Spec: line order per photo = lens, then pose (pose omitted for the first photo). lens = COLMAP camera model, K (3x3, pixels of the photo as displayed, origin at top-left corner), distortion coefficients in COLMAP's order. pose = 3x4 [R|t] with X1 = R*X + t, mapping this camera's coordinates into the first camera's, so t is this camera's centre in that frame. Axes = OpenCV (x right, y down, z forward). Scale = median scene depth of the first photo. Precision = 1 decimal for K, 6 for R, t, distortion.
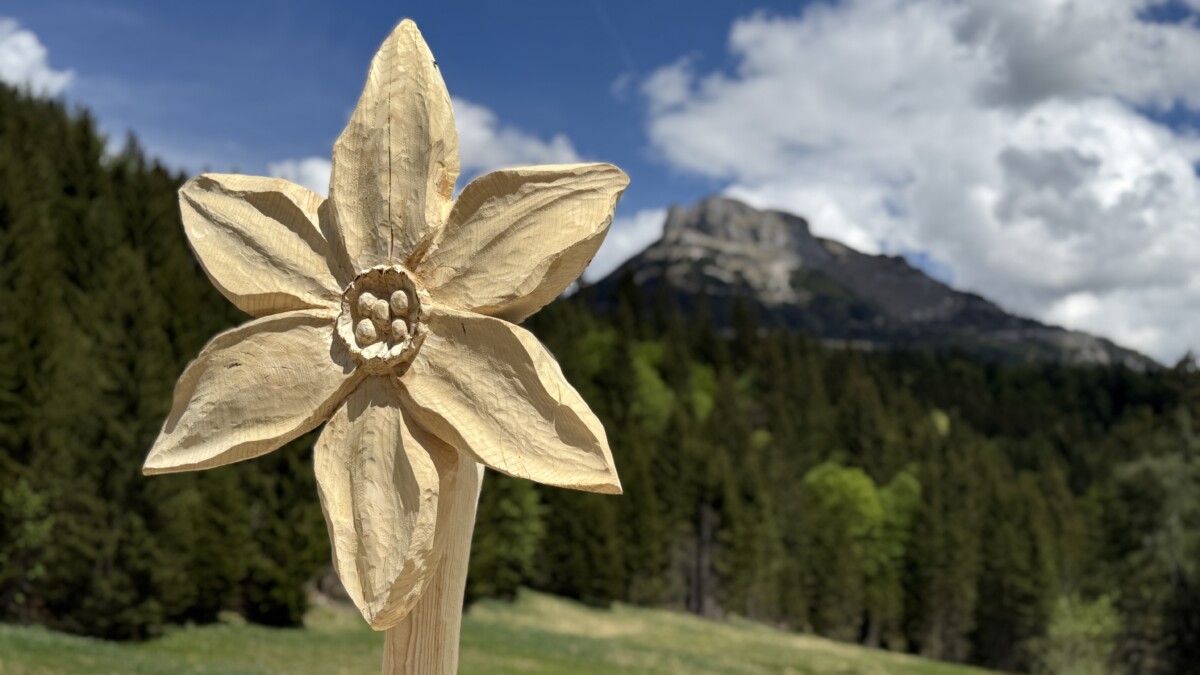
lens RADIAL K [[1260.8, 0, 600.0], [0, 1260.8, 337.5], [0, 0, 1]] dist [0.075671, -0.021010]
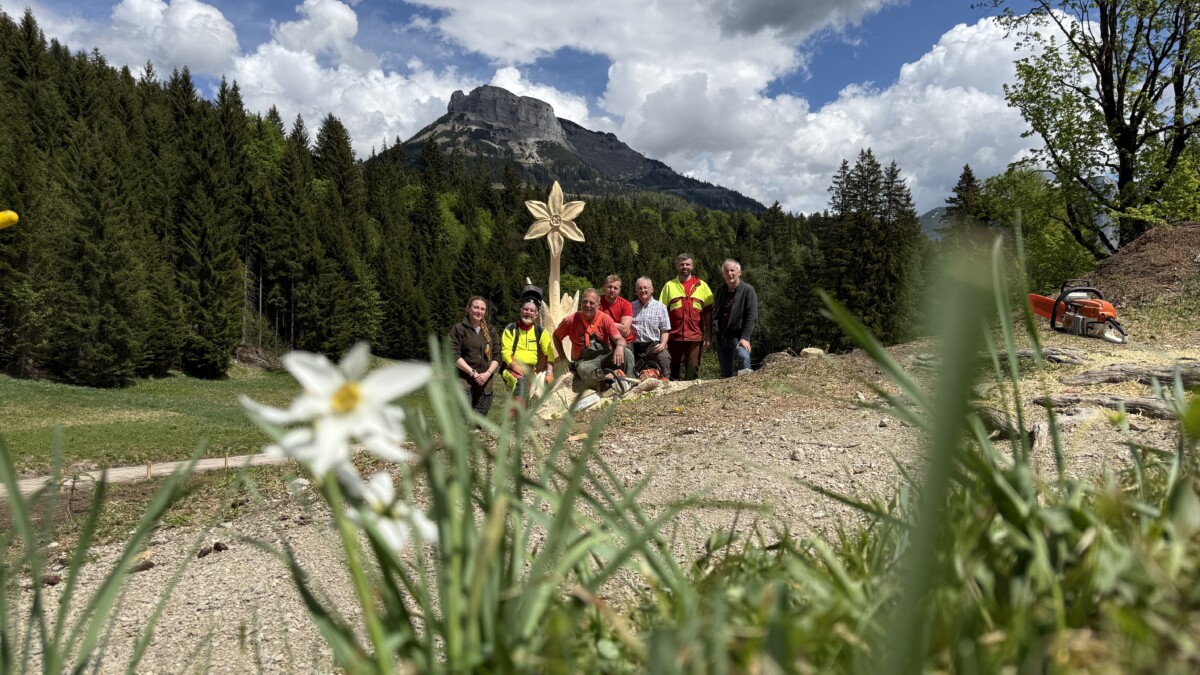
lens RADIAL K [[851.6, 0, 600.0], [0, 851.6, 337.5], [0, 0, 1]] dist [0.157168, -0.247983]
pose [[0.975816, -0.022209, 0.217462, -0.027650], [-0.015440, 0.985338, 0.169911, -0.005294], [-0.218047, -0.169159, 0.961166, -0.111661]]
